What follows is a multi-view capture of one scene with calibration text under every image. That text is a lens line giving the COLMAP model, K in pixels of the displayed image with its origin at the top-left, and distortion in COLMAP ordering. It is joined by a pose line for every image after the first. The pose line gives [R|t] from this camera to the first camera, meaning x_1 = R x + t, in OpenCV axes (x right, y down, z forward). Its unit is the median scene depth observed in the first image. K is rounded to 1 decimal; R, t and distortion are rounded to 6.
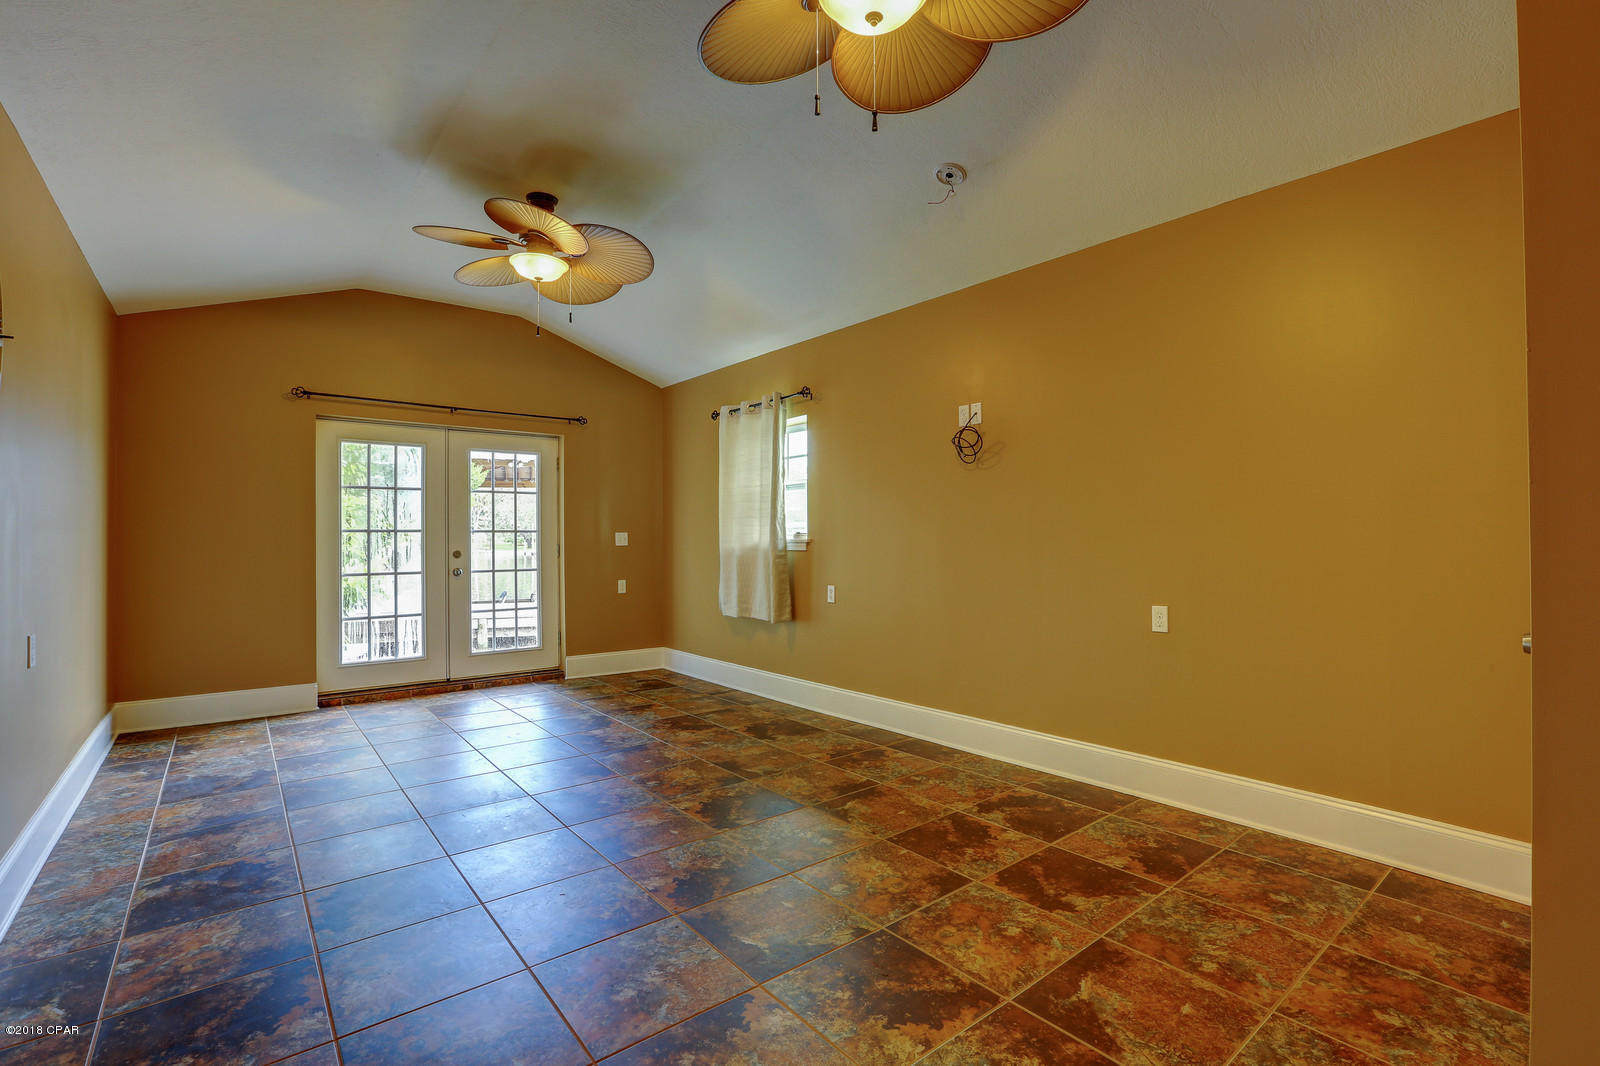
lens RADIAL K [[743.8, 0, 804.3], [0, 743.8, 533.2], [0, 0, 1]] dist [-0.054858, 0.022052]
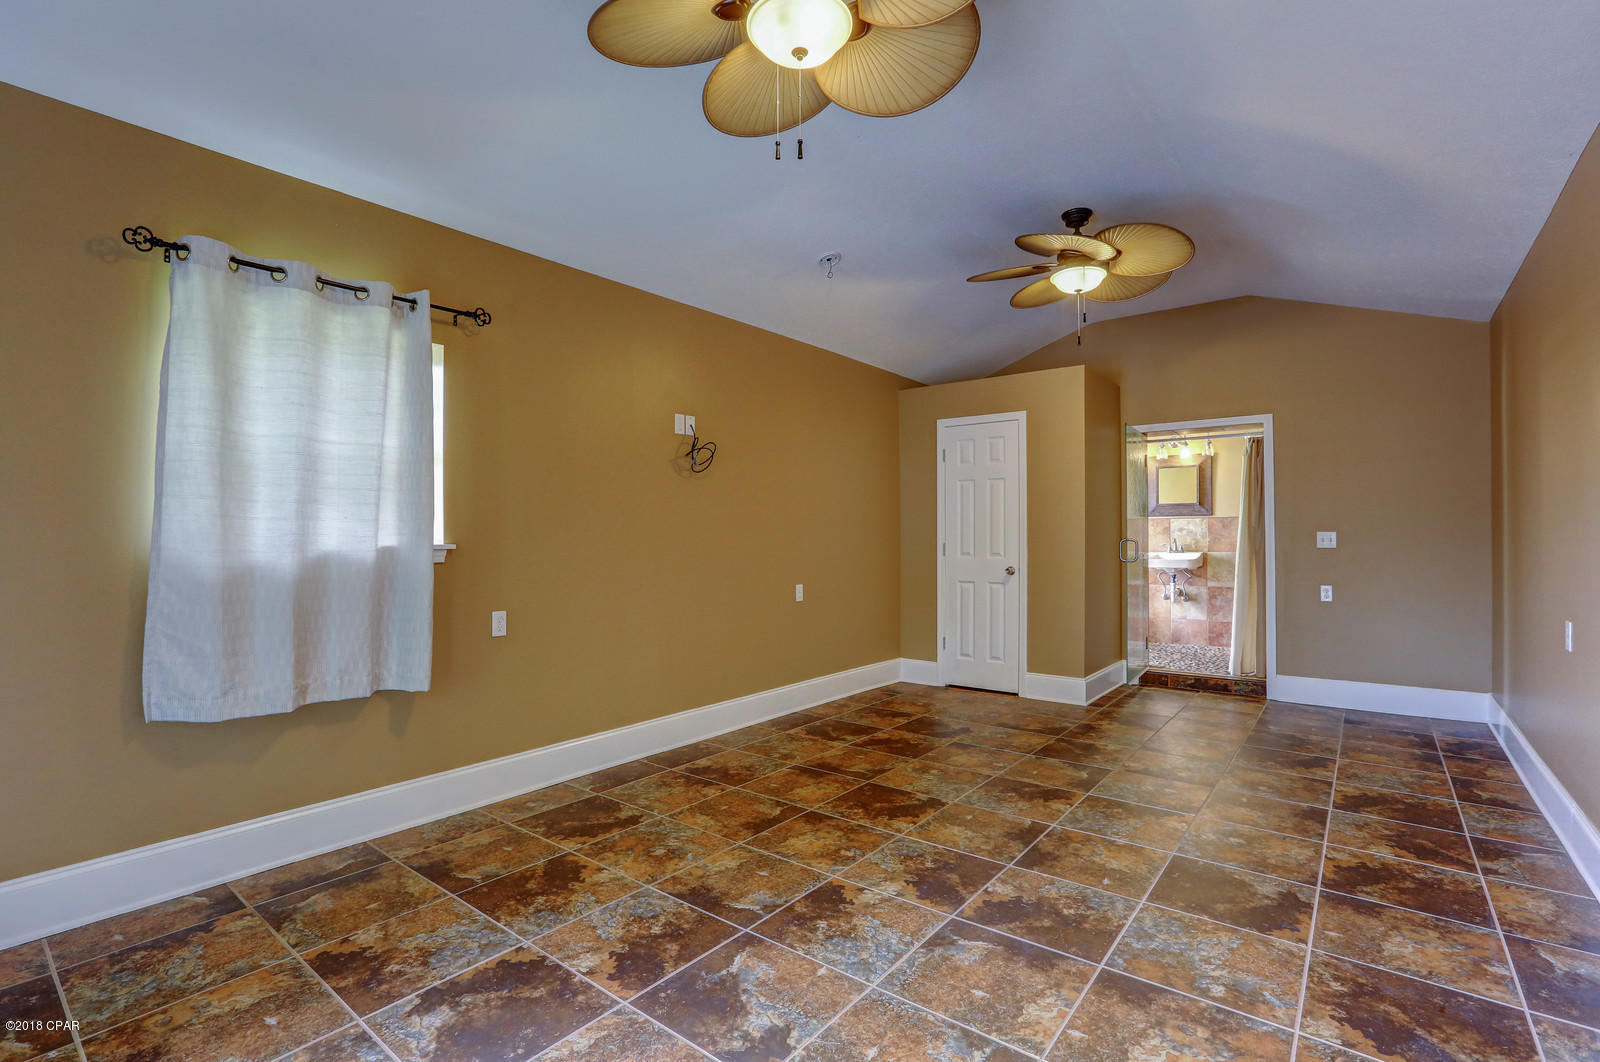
lens RADIAL K [[743.8, 0, 804.3], [0, 743.8, 531.2], [0, 0, 1]] dist [-0.054858, 0.022052]
pose [[-0.234633, 0.015516, 0.971960, -0.969463], [-0.001733, 0.999864, -0.016380, 0.010006], [-0.972082, -0.005528, -0.234575, 1.242480]]
